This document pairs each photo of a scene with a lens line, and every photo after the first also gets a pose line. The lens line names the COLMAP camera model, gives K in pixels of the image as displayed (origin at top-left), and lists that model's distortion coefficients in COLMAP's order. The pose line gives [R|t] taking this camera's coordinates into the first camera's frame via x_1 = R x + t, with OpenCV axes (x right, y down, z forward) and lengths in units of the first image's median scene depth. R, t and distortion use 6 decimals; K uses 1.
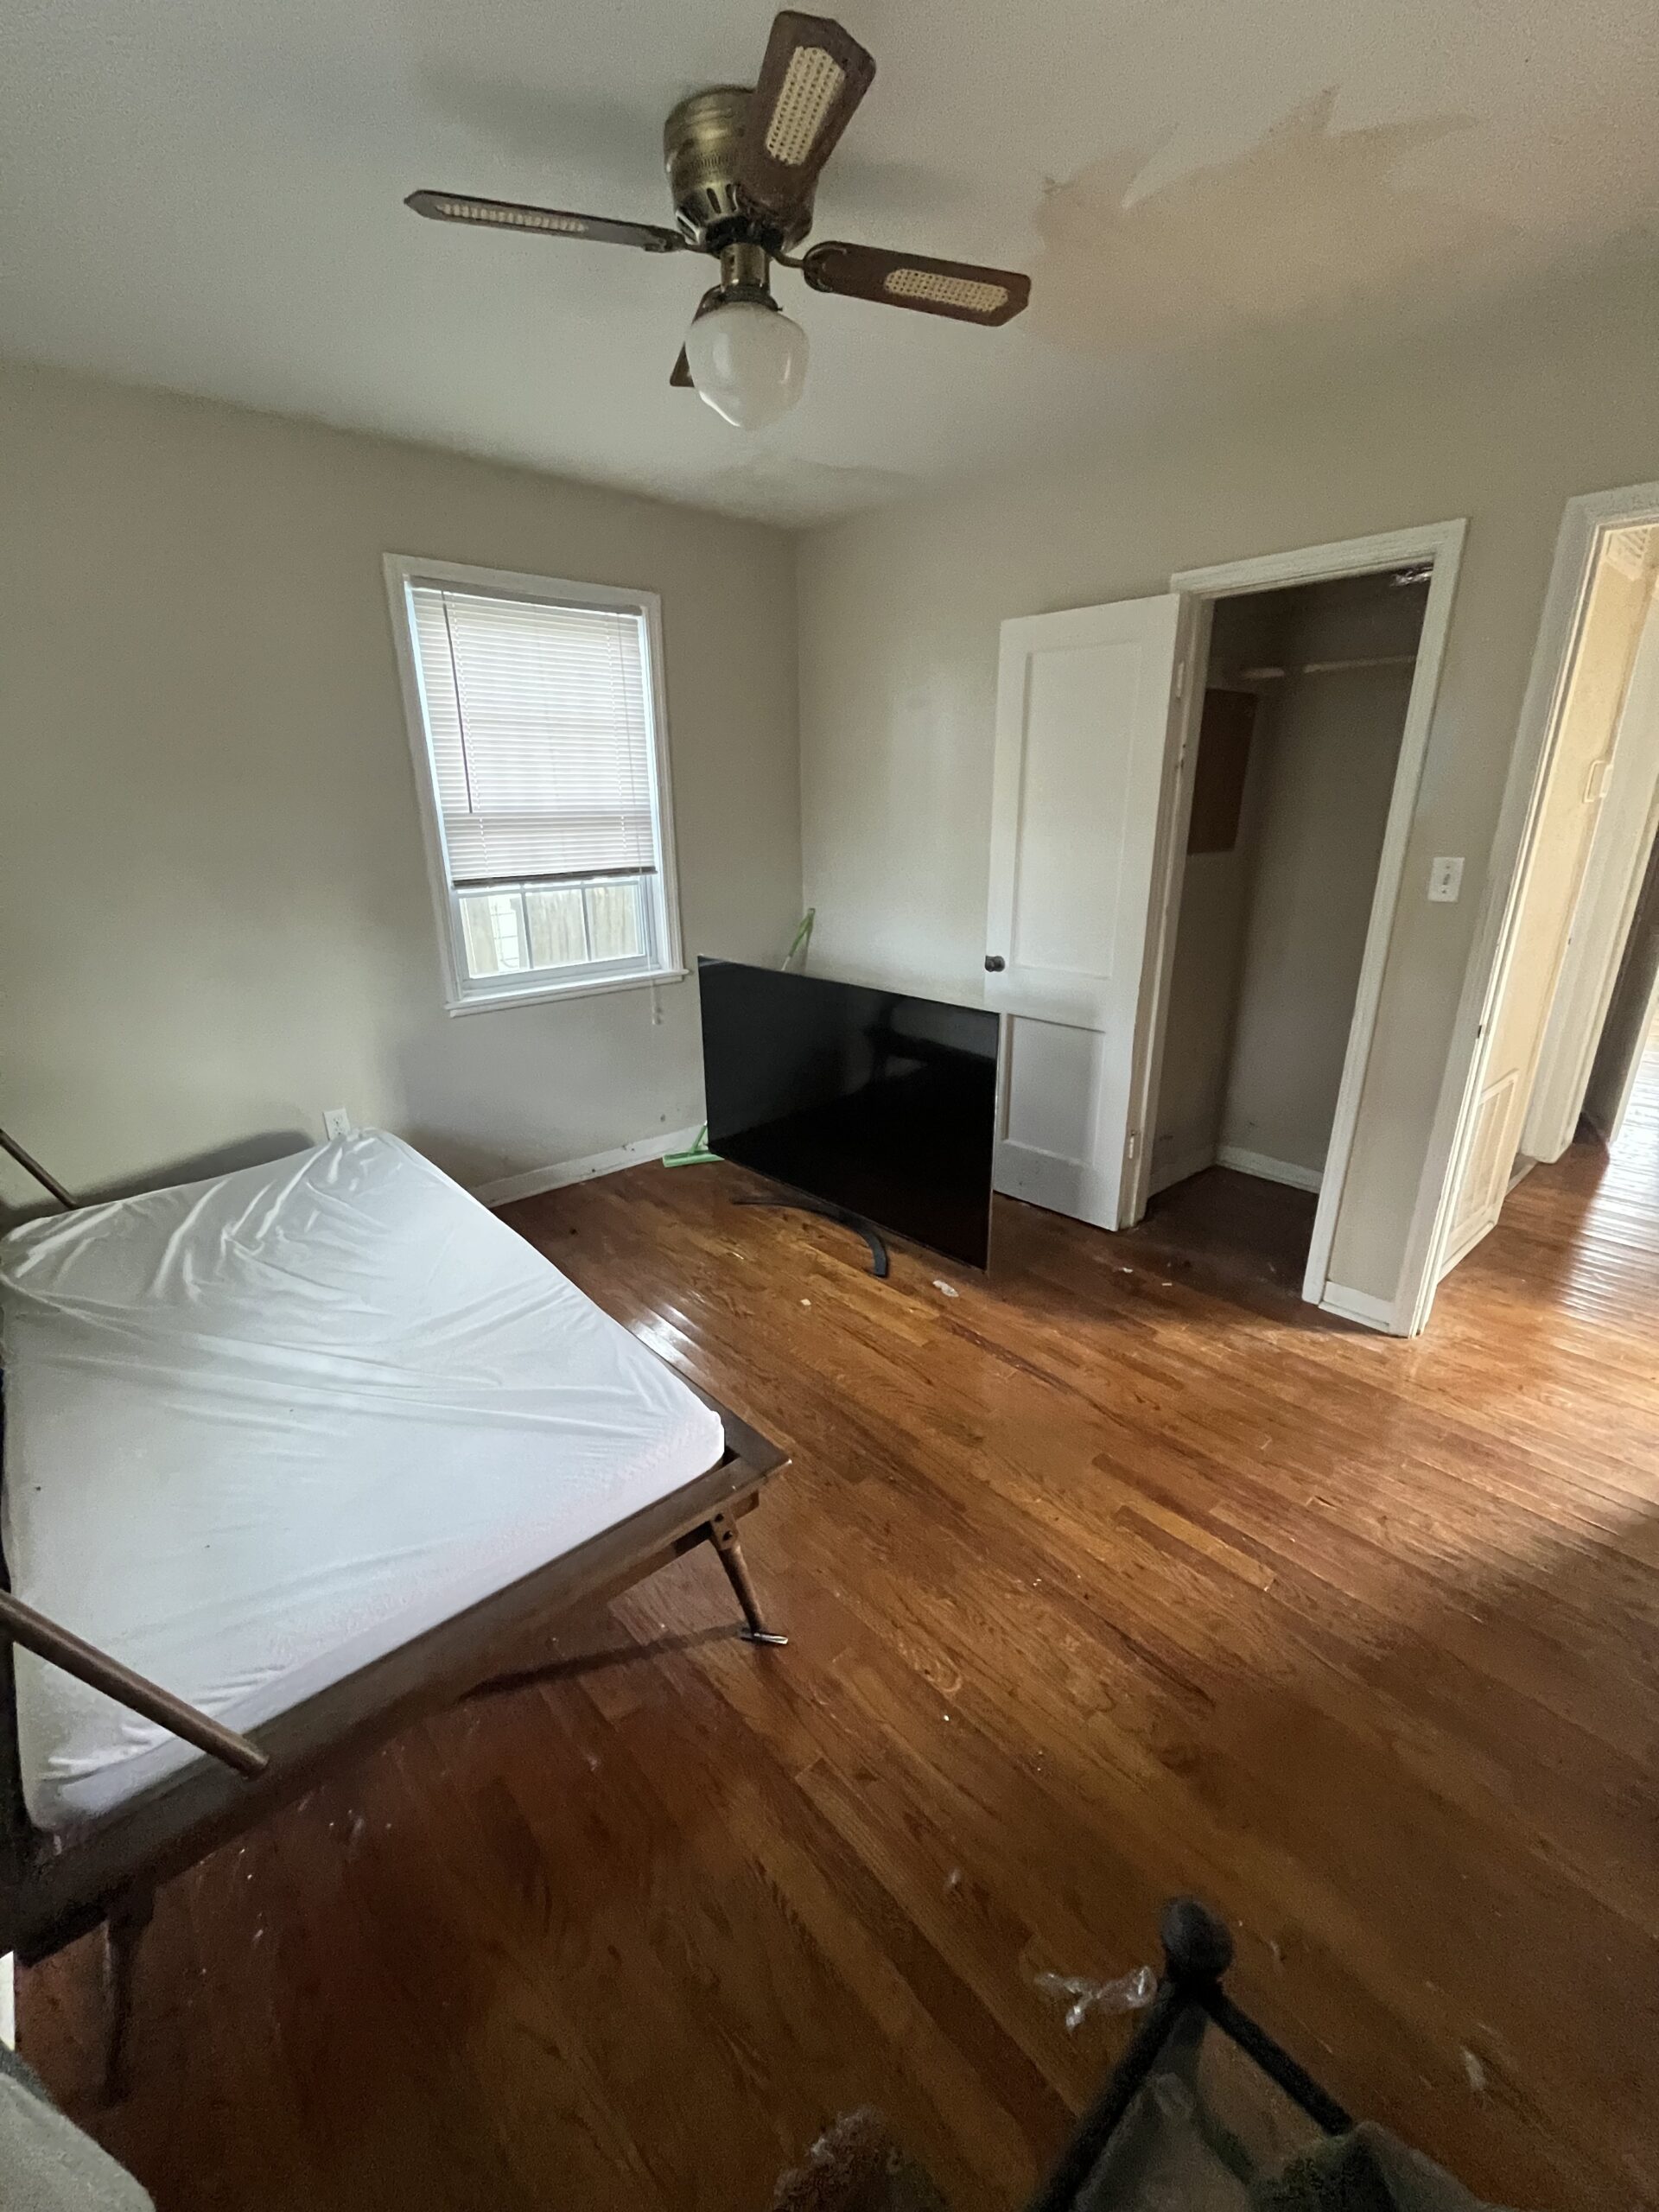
lens RADIAL K [[901.7, 0, 832.4], [0, 901.7, 1101.9], [0, 0, 1]] dist [-0.006134, 0.000528]
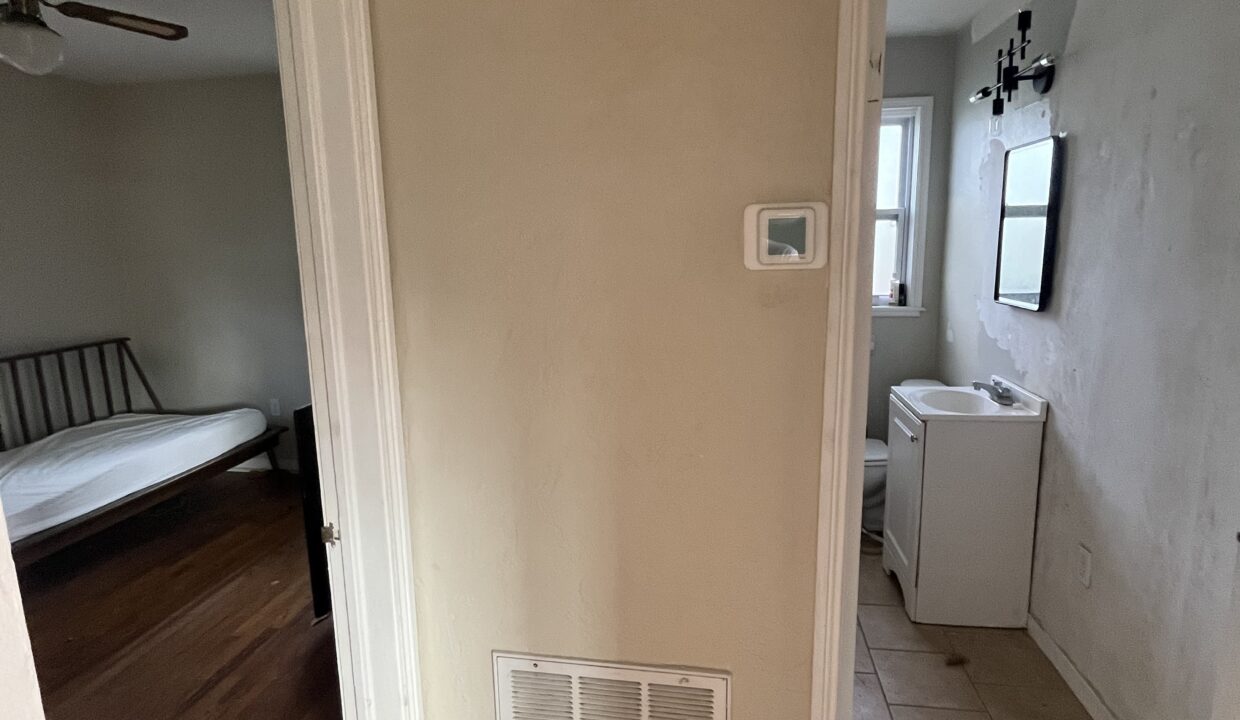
lens RADIAL K [[681.0, 0, 617.8], [0, 681.0, 364.0], [0, 0, 1]] dist [0.003939, 0.000735]
pose [[0.633831, 0.147649, -0.759249, 1.016704], [-0.248056, 0.968565, -0.018727, -0.218987], [0.732616, 0.200206, 0.650531, 0.565974]]
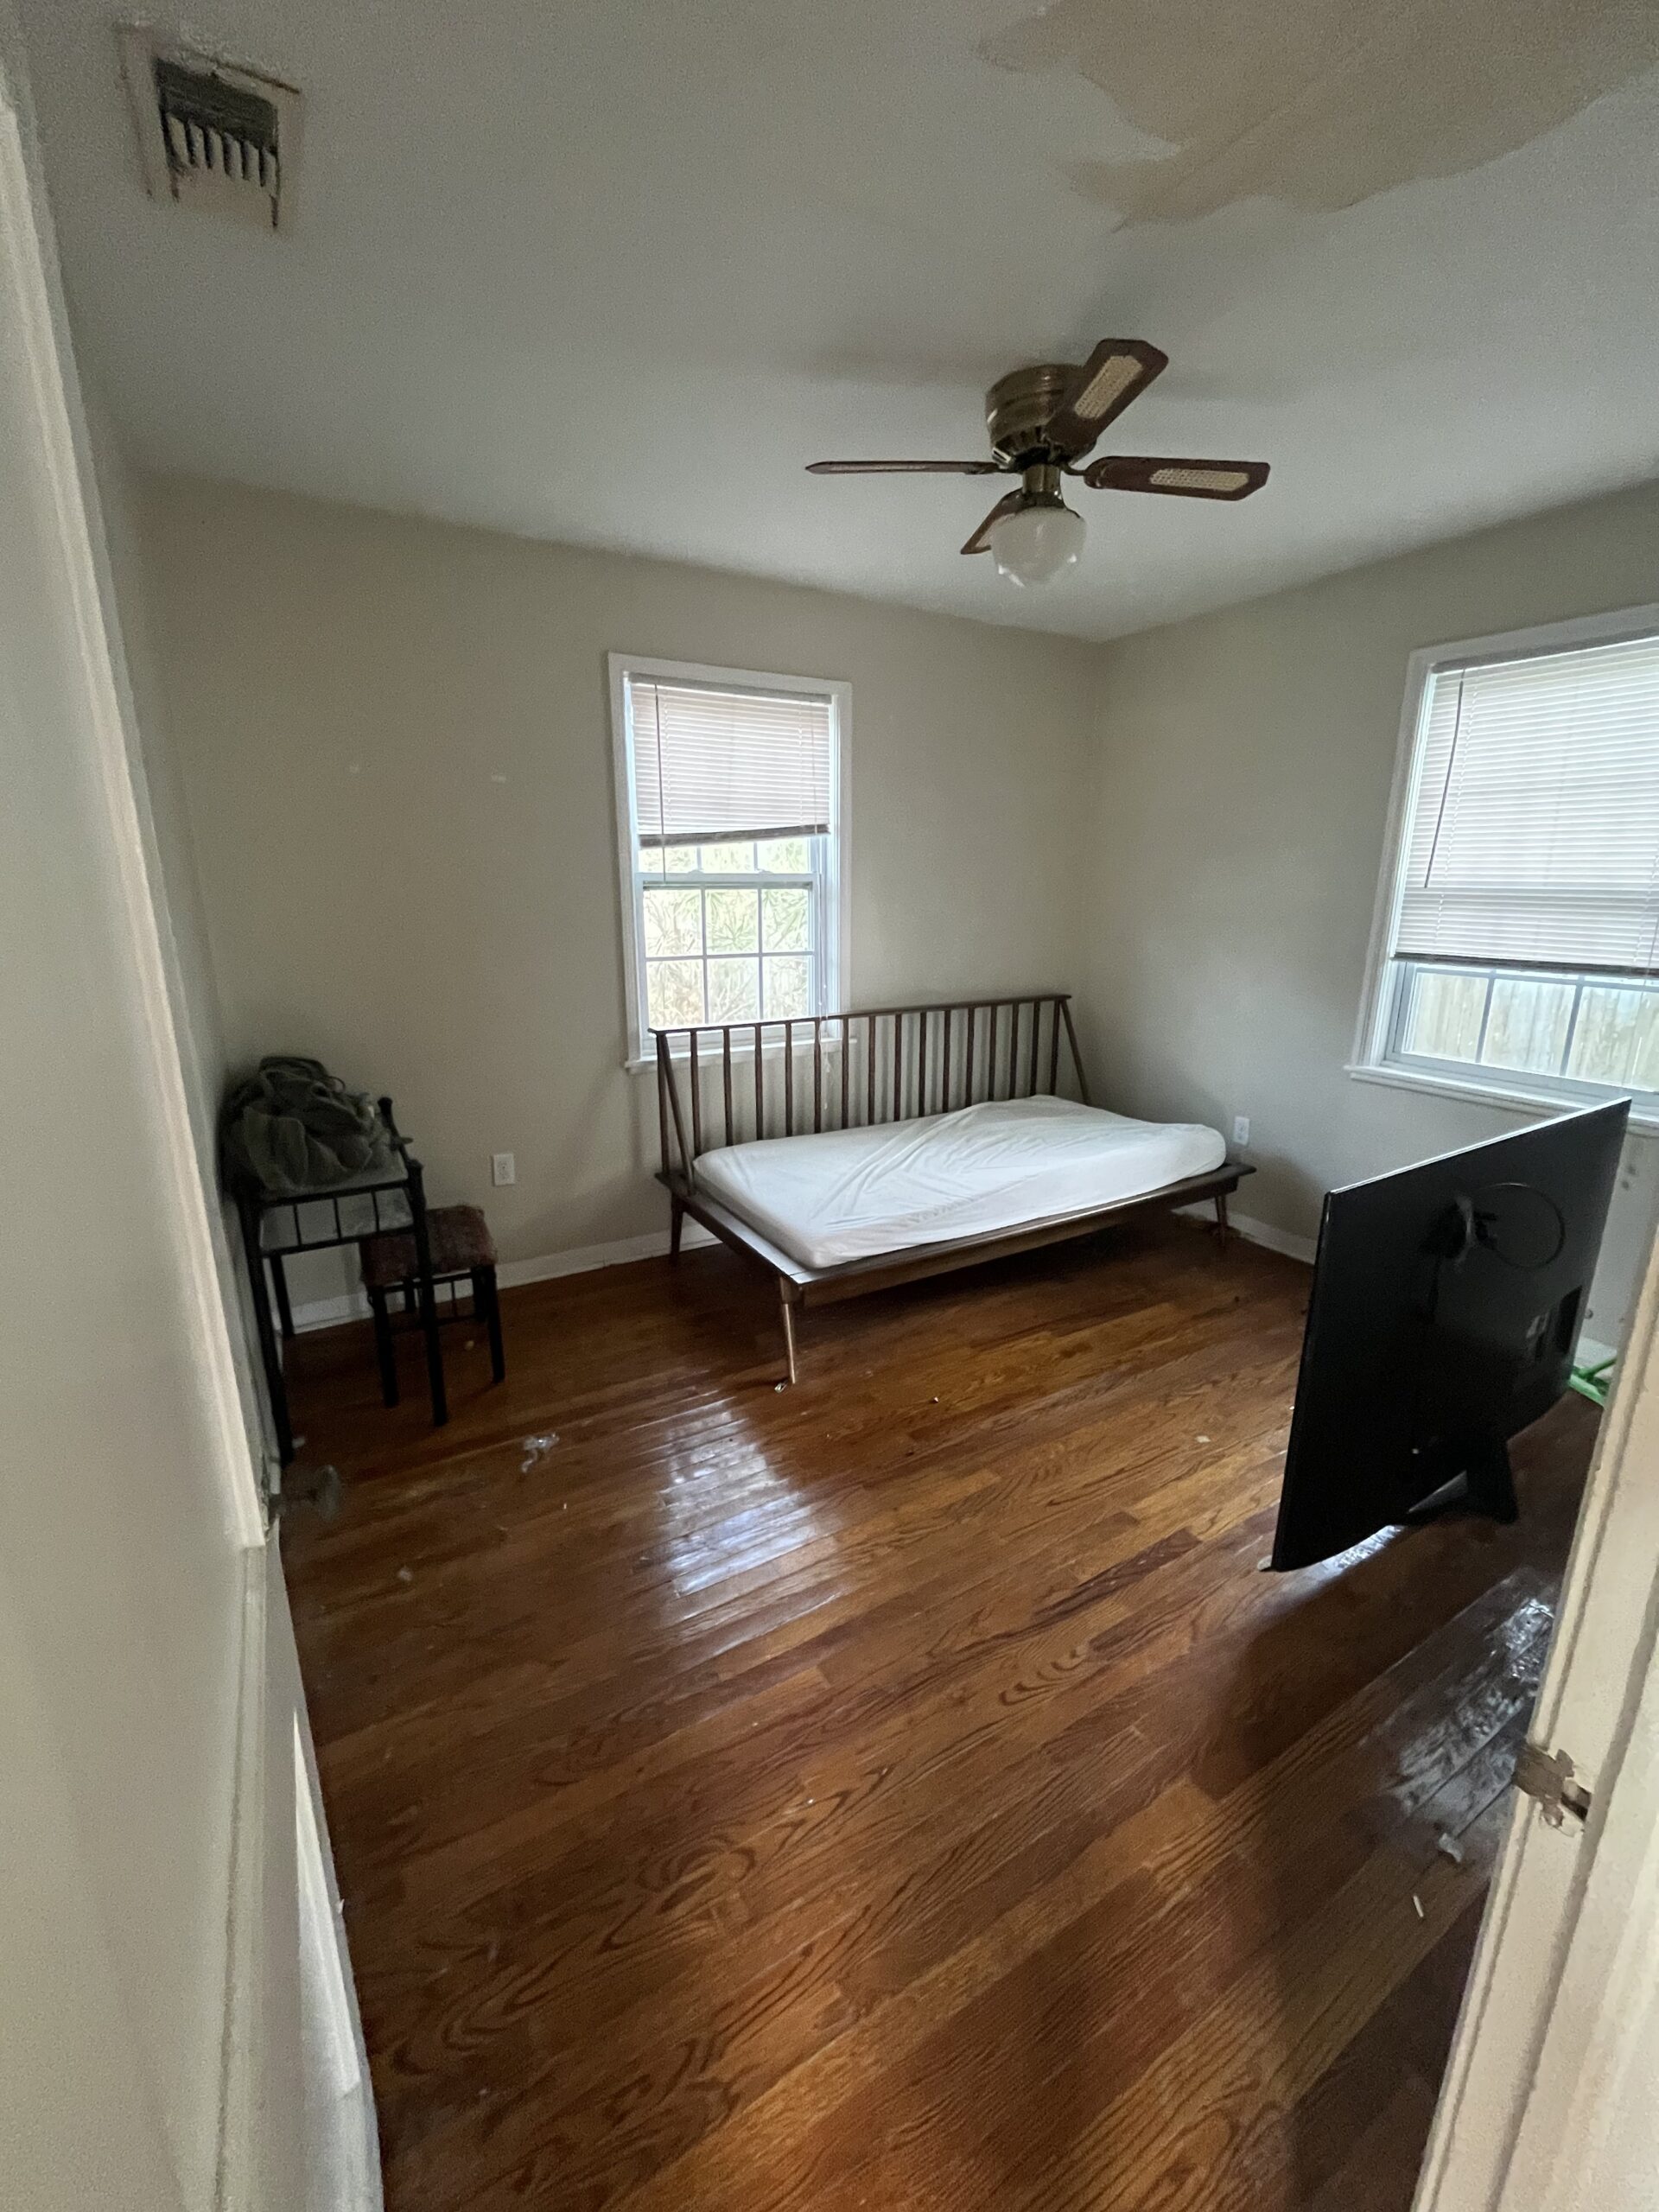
lens RADIAL K [[901.7, 0, 828.6], [0, 901.7, 1105.5], [0, 0, 1]] dist [-0.006134, 0.000528]
pose [[-0.192582, 0.253990, -0.947840, 0.719221], [-0.317812, 0.897714, 0.305131, -0.201012], [0.928390, 0.359998, -0.092162, 0.576211]]
